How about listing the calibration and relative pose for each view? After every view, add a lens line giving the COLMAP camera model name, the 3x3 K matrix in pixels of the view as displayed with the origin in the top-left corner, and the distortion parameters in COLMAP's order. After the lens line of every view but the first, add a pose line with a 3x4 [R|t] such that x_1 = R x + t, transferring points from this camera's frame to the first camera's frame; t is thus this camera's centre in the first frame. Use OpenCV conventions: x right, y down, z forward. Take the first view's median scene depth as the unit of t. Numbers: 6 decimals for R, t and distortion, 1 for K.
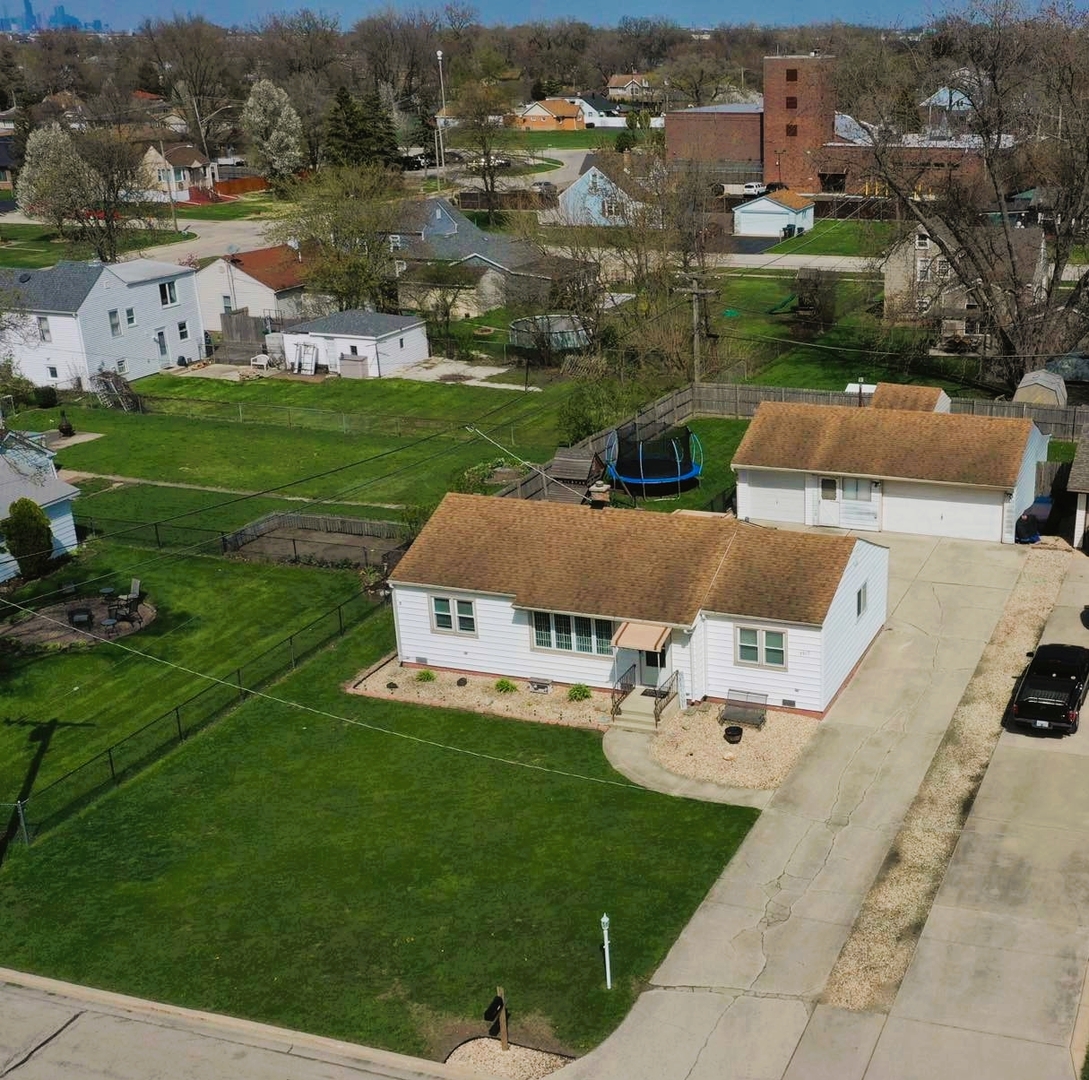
lens RADIAL K [[1509.1, 0, 544.5], [0, 1509.1, 540.0], [0, 0, 1]] dist [-0.017968, -0.011897]
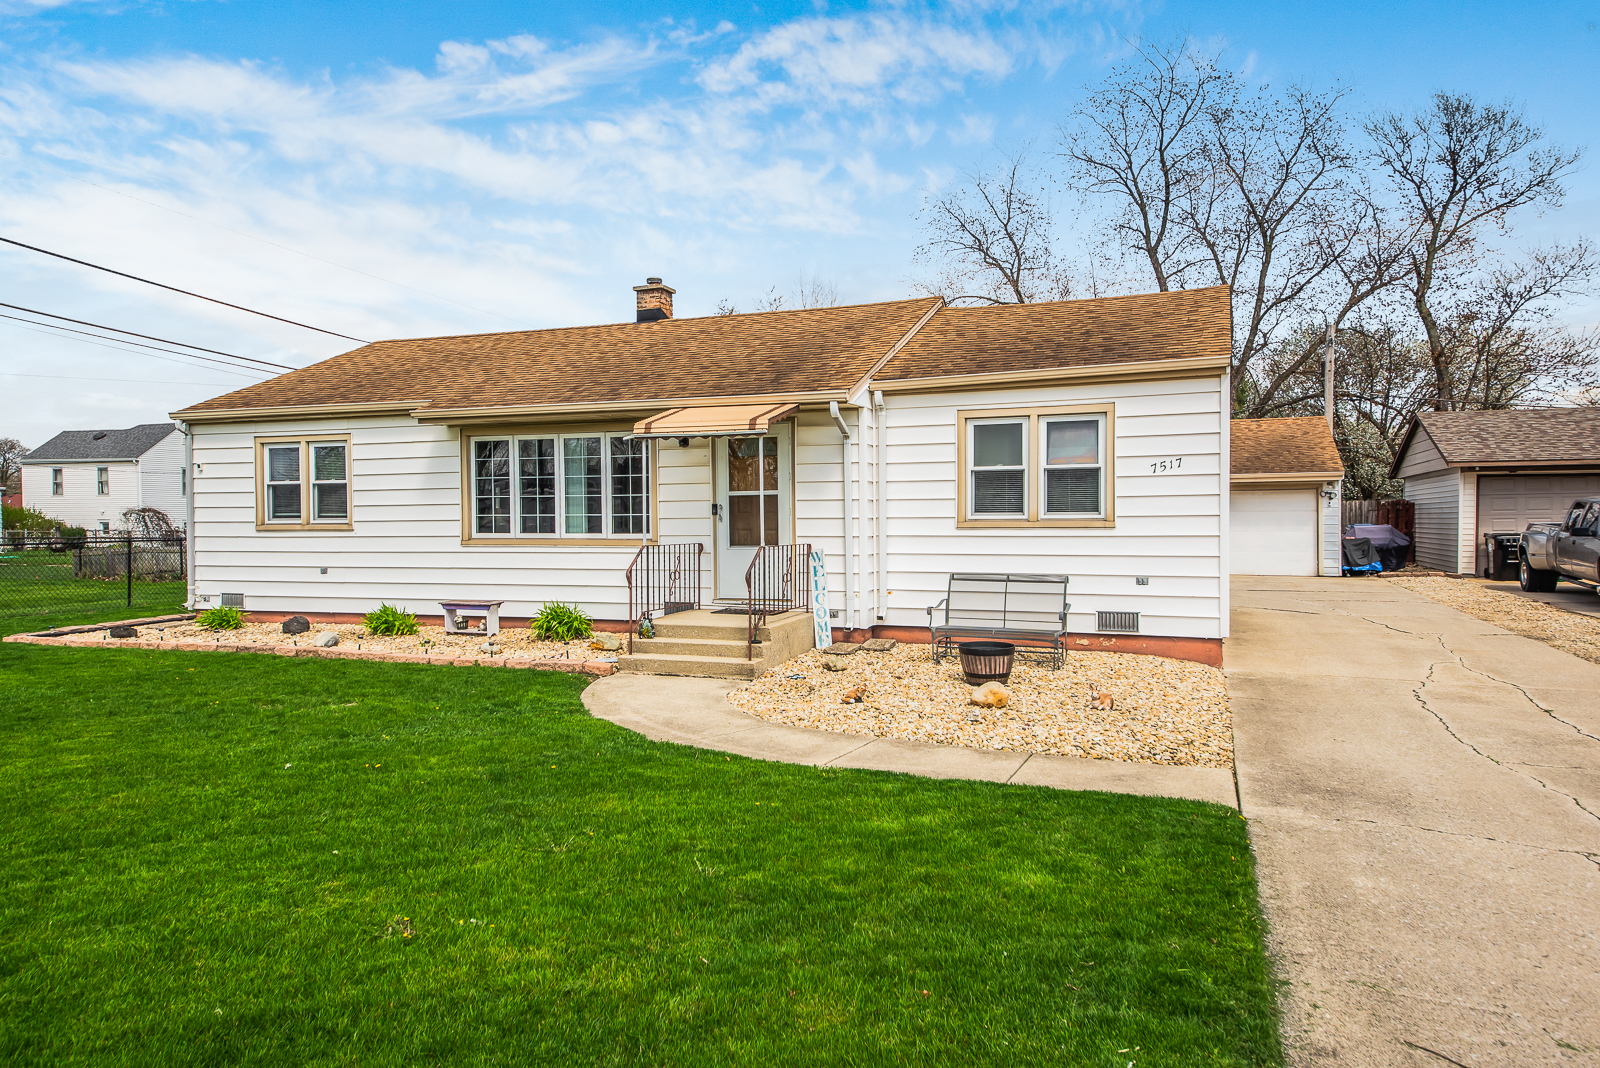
lens RADIAL K [[1083.8, 0, 737.0], [0, 1083.8, 532.2], [0, 0, 1]] dist [0.073657, -0.001404]
pose [[0.998130, 0.047527, 0.038449, 0.058638], [-0.033860, 0.953467, -0.299590, 0.166082], [-0.050898, 0.297728, 0.953293, 0.731803]]
